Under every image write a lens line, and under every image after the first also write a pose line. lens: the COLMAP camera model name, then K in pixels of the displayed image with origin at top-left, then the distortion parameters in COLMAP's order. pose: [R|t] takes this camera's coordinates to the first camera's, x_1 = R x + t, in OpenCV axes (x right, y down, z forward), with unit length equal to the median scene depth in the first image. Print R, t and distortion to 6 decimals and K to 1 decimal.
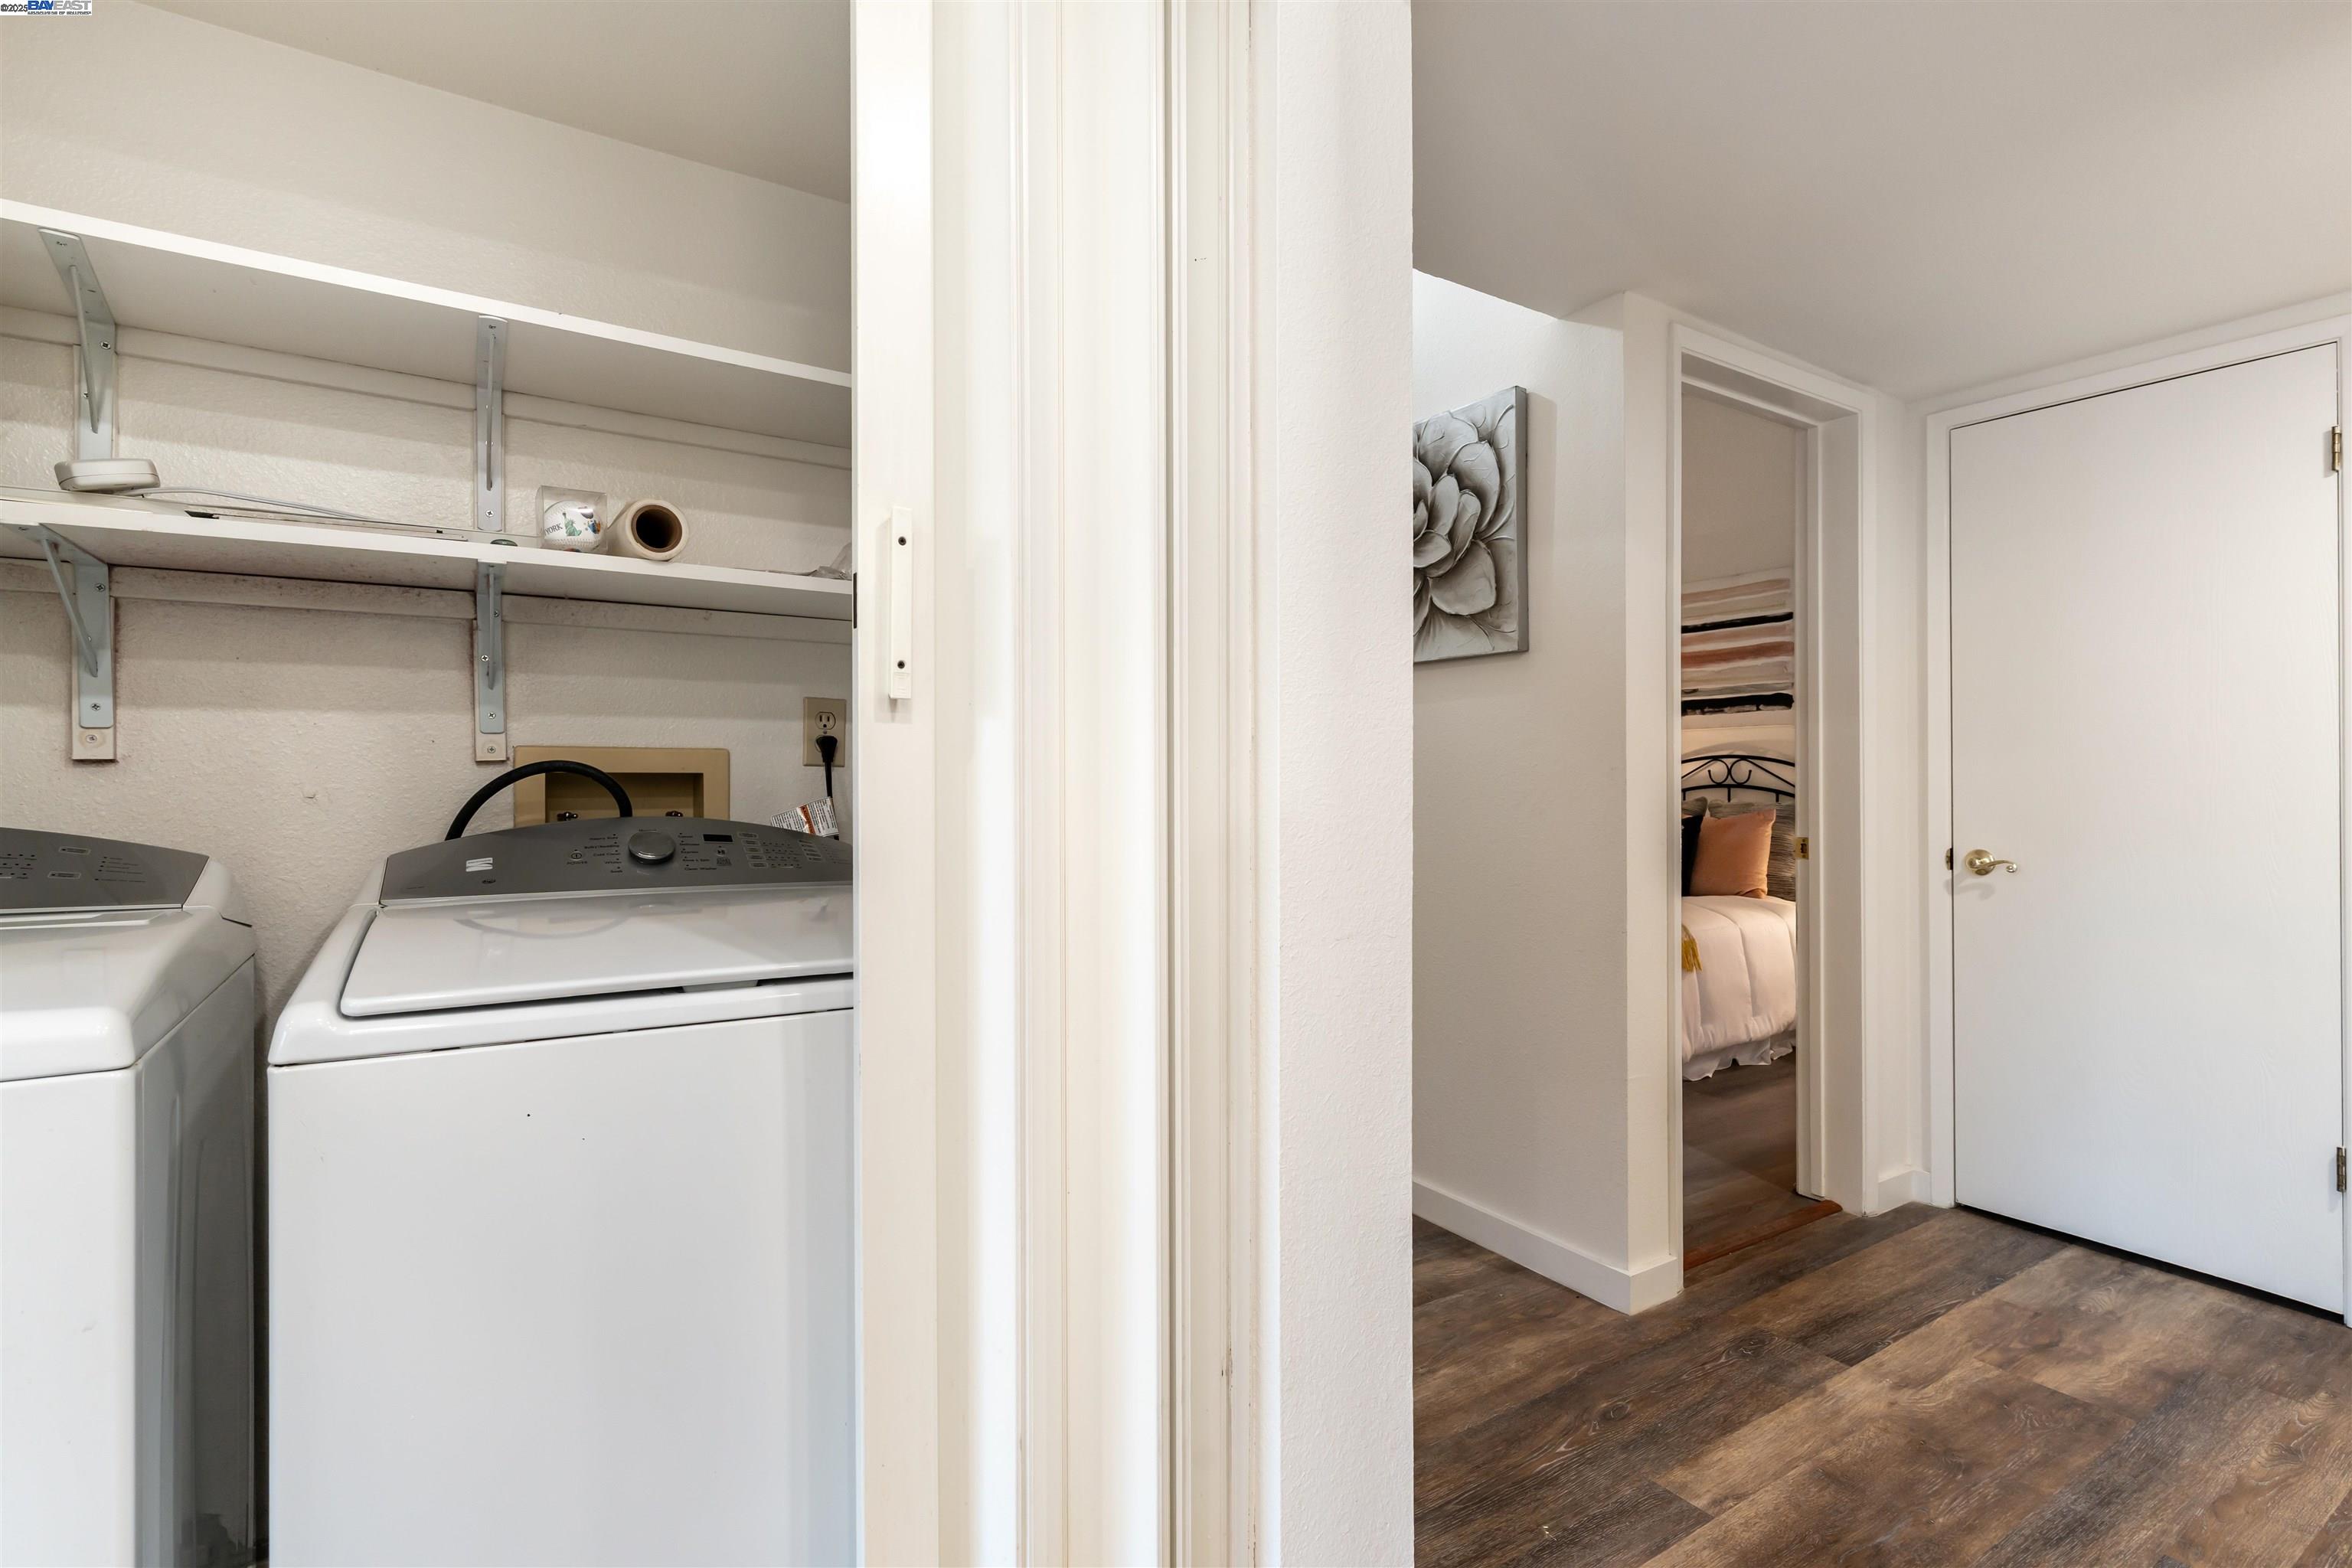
lens RADIAL K [[1127.8, 0, 1171.5], [0, 1127.8, 805.5], [0, 0, 1]] dist [0.007207, -0.001070]
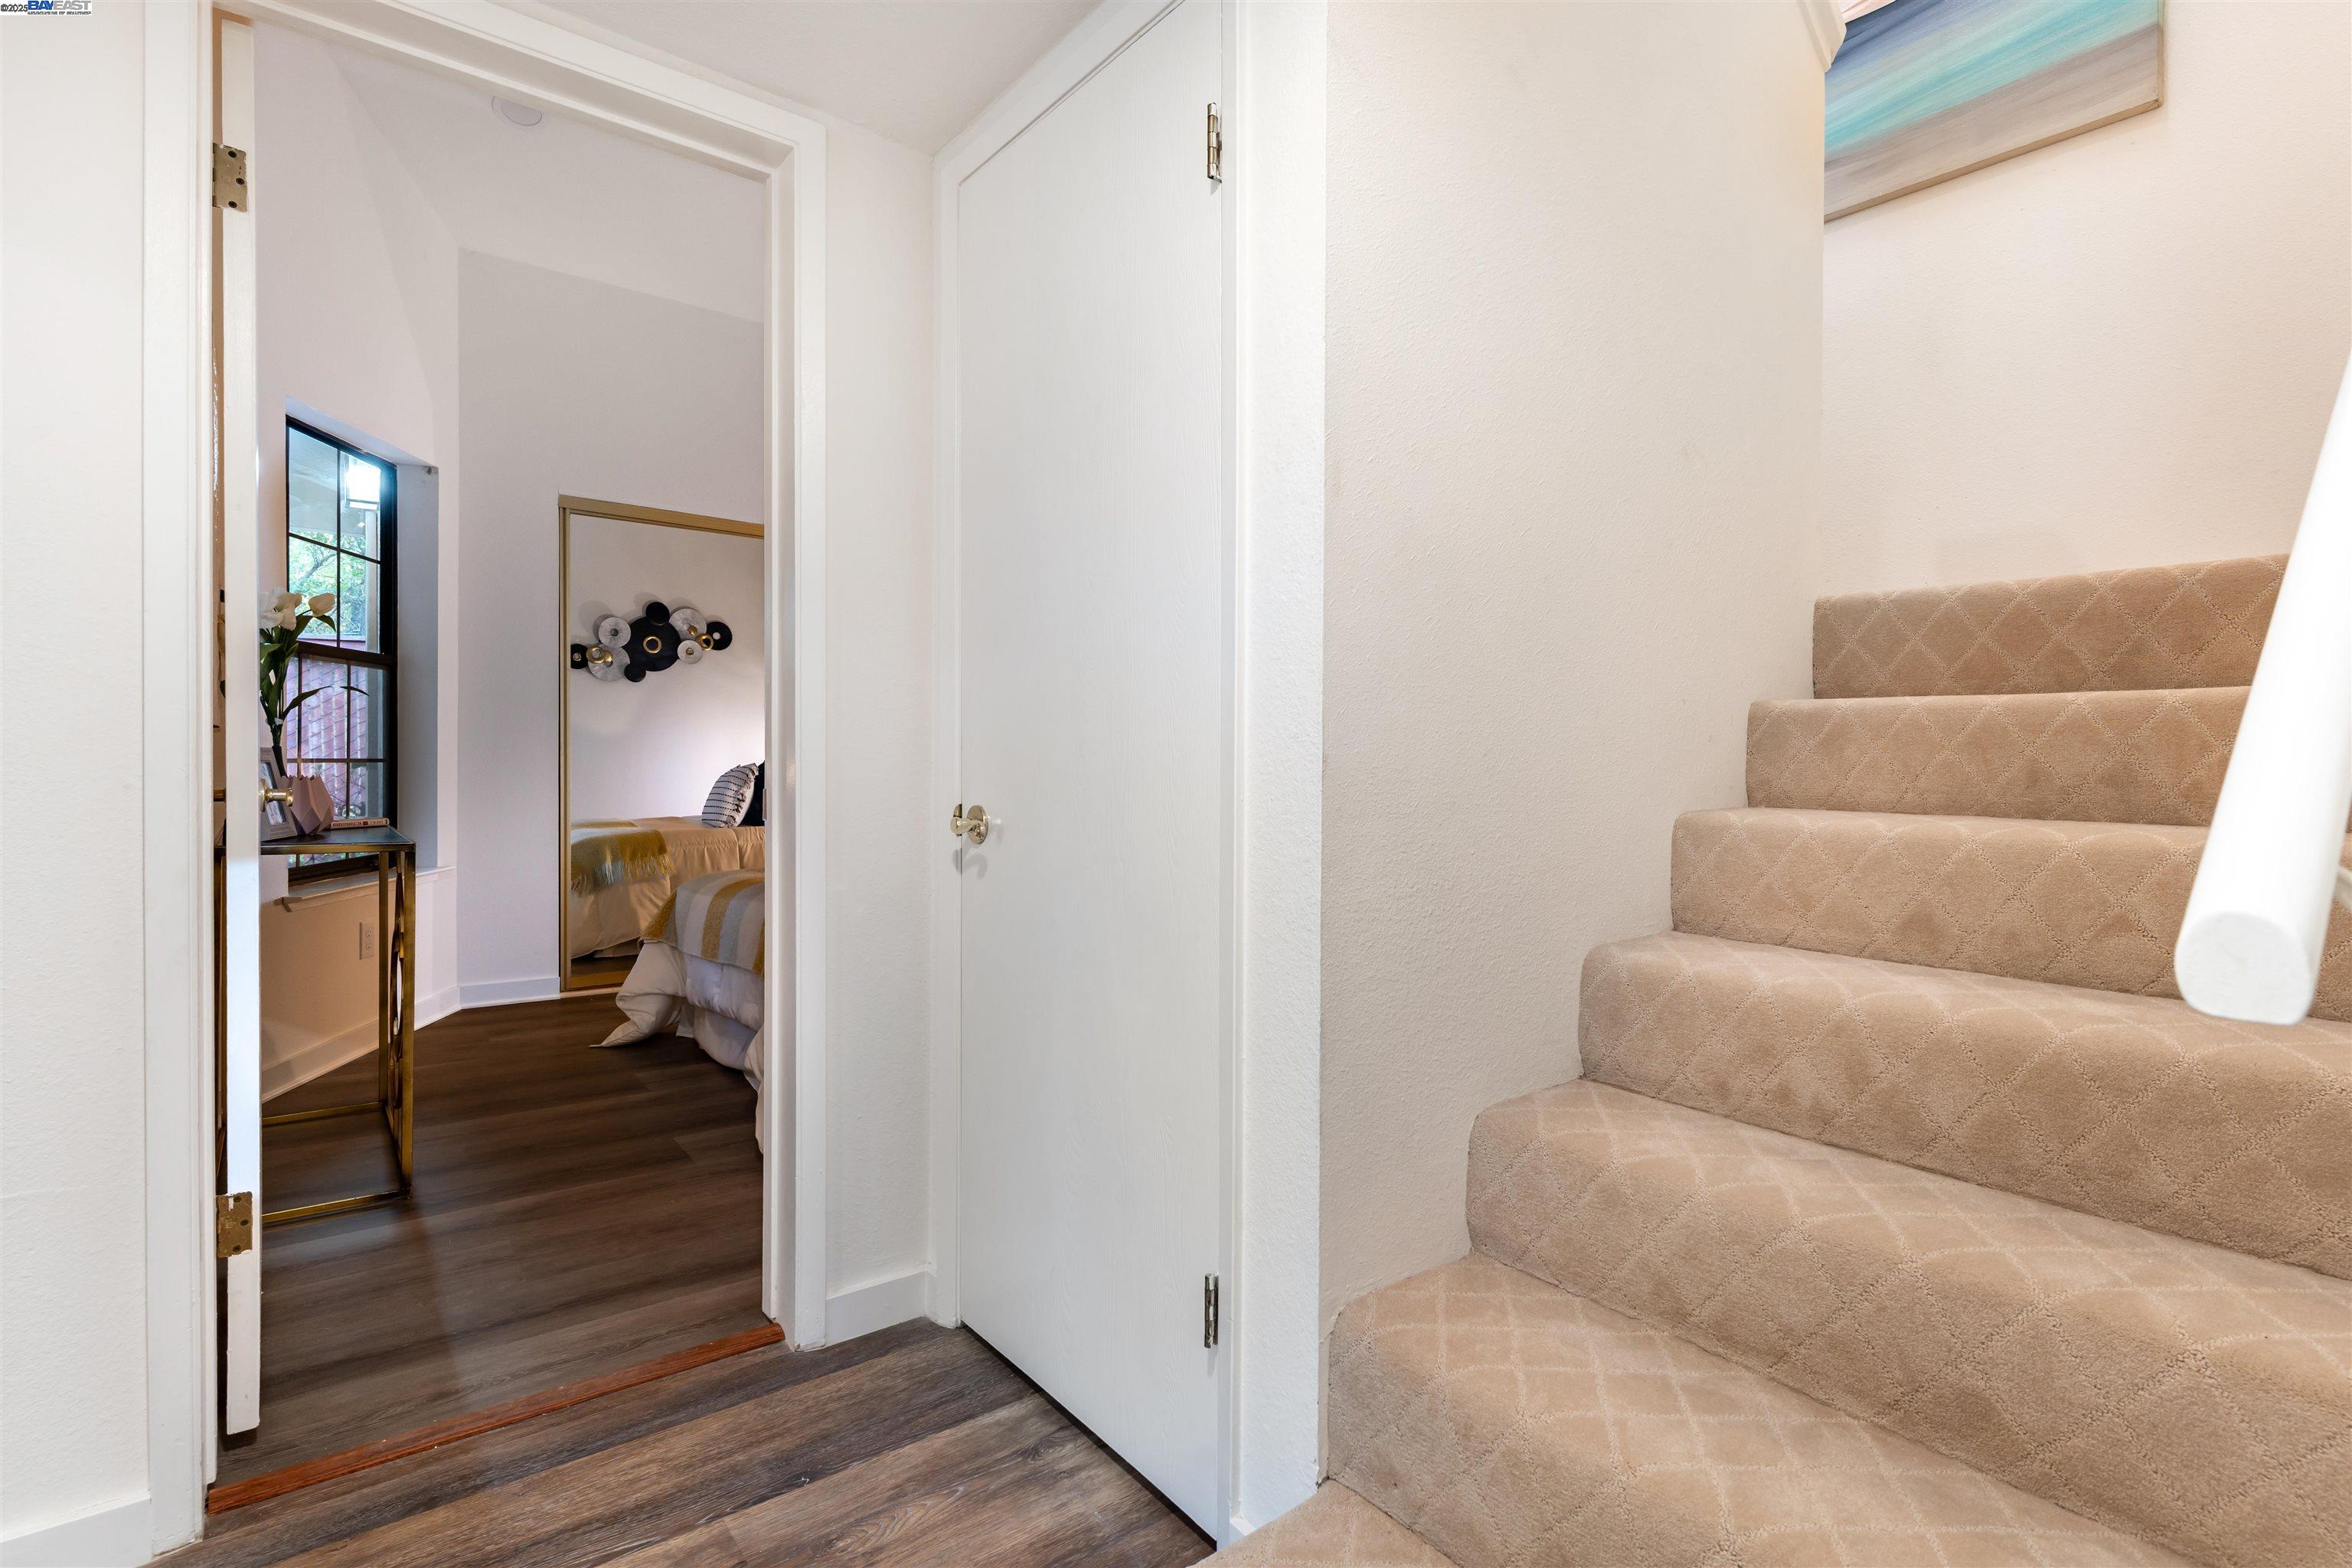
lens RADIAL K [[1119.6, 0, 1182.8], [0, 1119.6, 770.4], [0, 0, 1]] dist [-0.000216, -0.000487]
pose [[0.995315, 0.006778, 0.096449, 0.882014], [-0.005584, 0.999905, -0.012641, 0.025102], [-0.096525, 0.012043, 0.995258, 0.348307]]
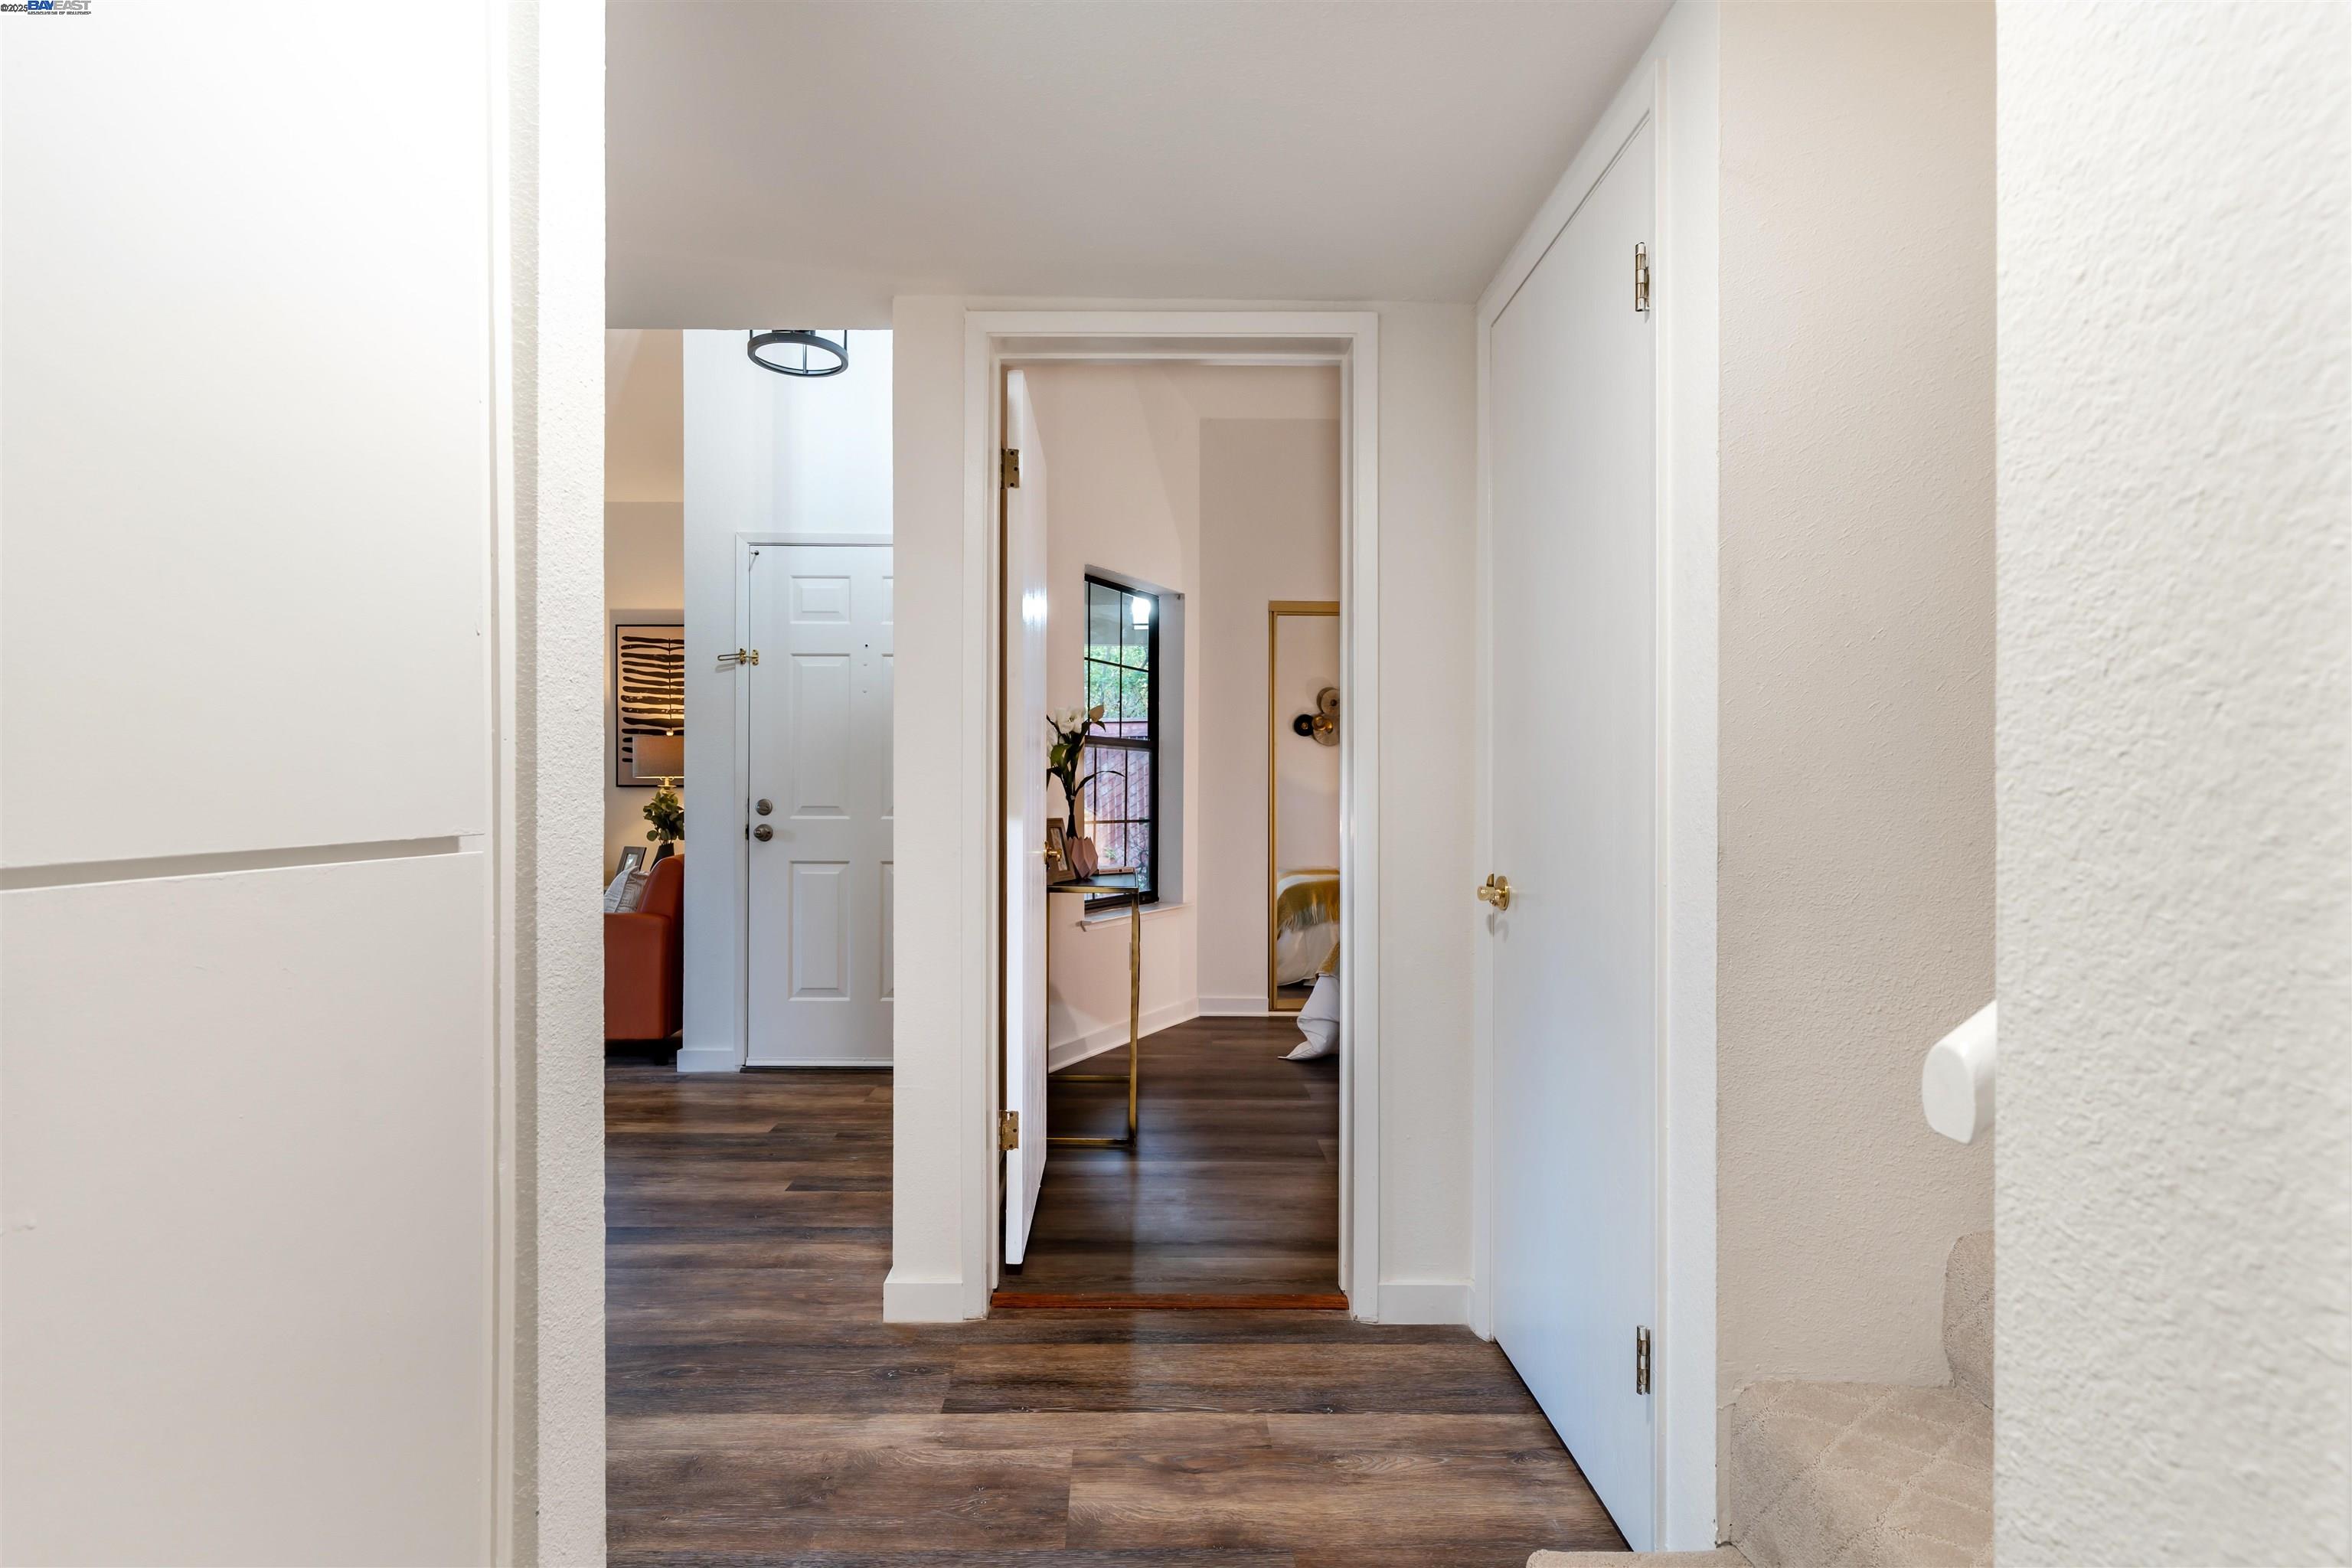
lens RADIAL K [[1135.4, 0, 1152.0], [0, 1135.4, 796.0], [0, 0, 1]] dist [0.000710, 0.000101]
pose [[0.843198, -0.002924, -0.537595, 1.062961], [-0.012434, 0.999612, -0.024939, 0.003257], [0.537459, 0.027713, 0.842835, 0.240532]]
